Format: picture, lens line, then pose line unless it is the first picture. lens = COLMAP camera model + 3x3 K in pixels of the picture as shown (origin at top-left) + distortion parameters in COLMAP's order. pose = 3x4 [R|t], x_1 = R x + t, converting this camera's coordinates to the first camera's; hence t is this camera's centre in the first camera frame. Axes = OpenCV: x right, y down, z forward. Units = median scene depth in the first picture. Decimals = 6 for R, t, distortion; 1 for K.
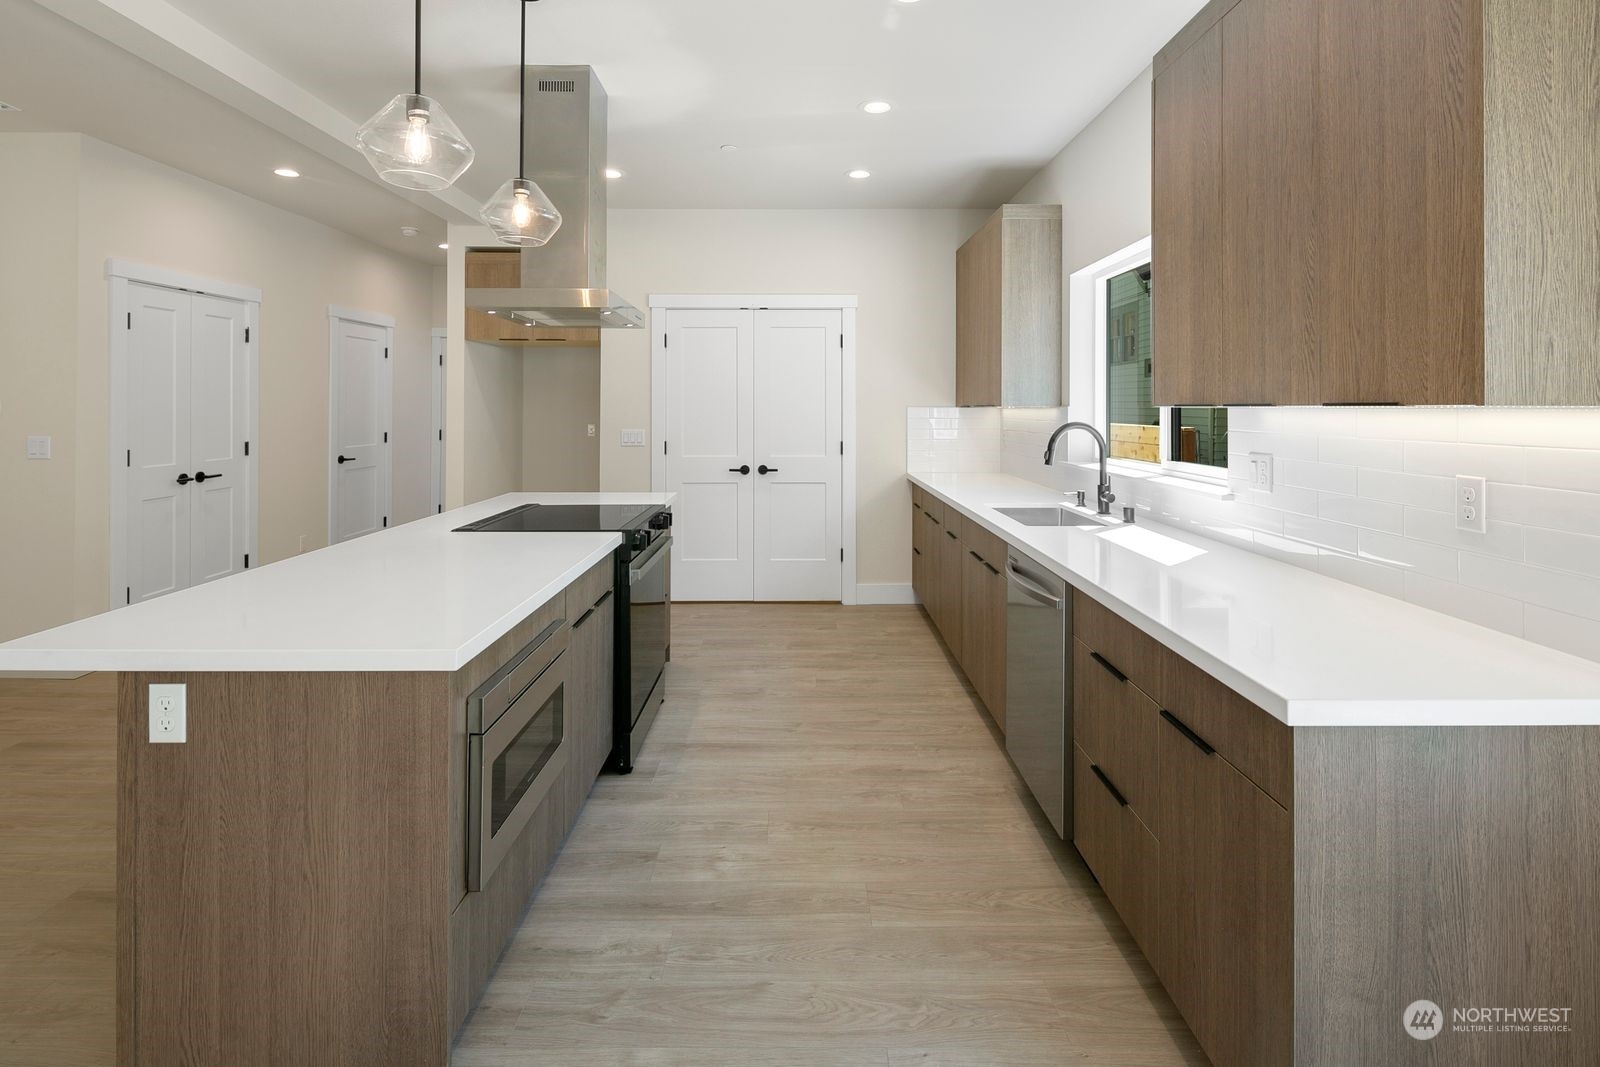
lens RADIAL K [[800.0, 0, 794.9], [0, 800.0, 347.8], [0, 0, 1]] dist [0.001760, -0.001009]
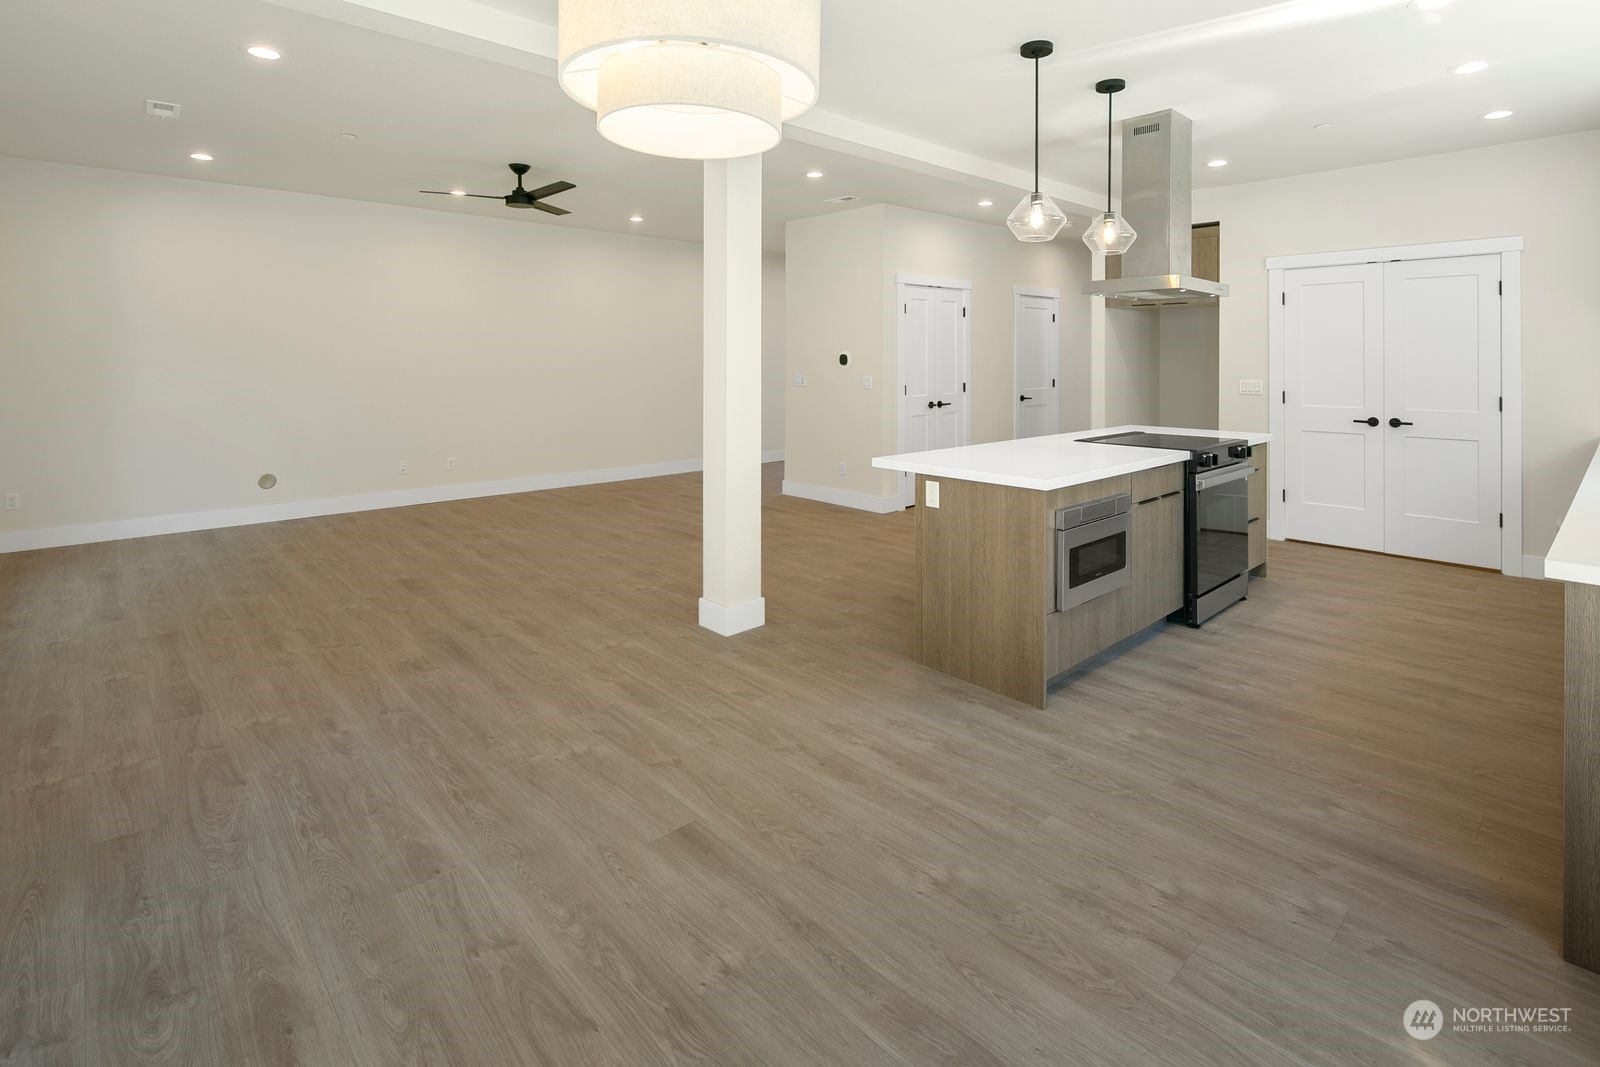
lens RADIAL K [[775.3, 0, 795.8], [0, 775.3, 506.1], [0, 0, 1]] dist [0.001520, -0.000006]
pose [[0.687175, 0.135220, -0.713797, 0.281197], [0.053556, 0.970423, 0.235394, -0.030518], [0.724515, -0.199985, 0.659609, -0.394772]]
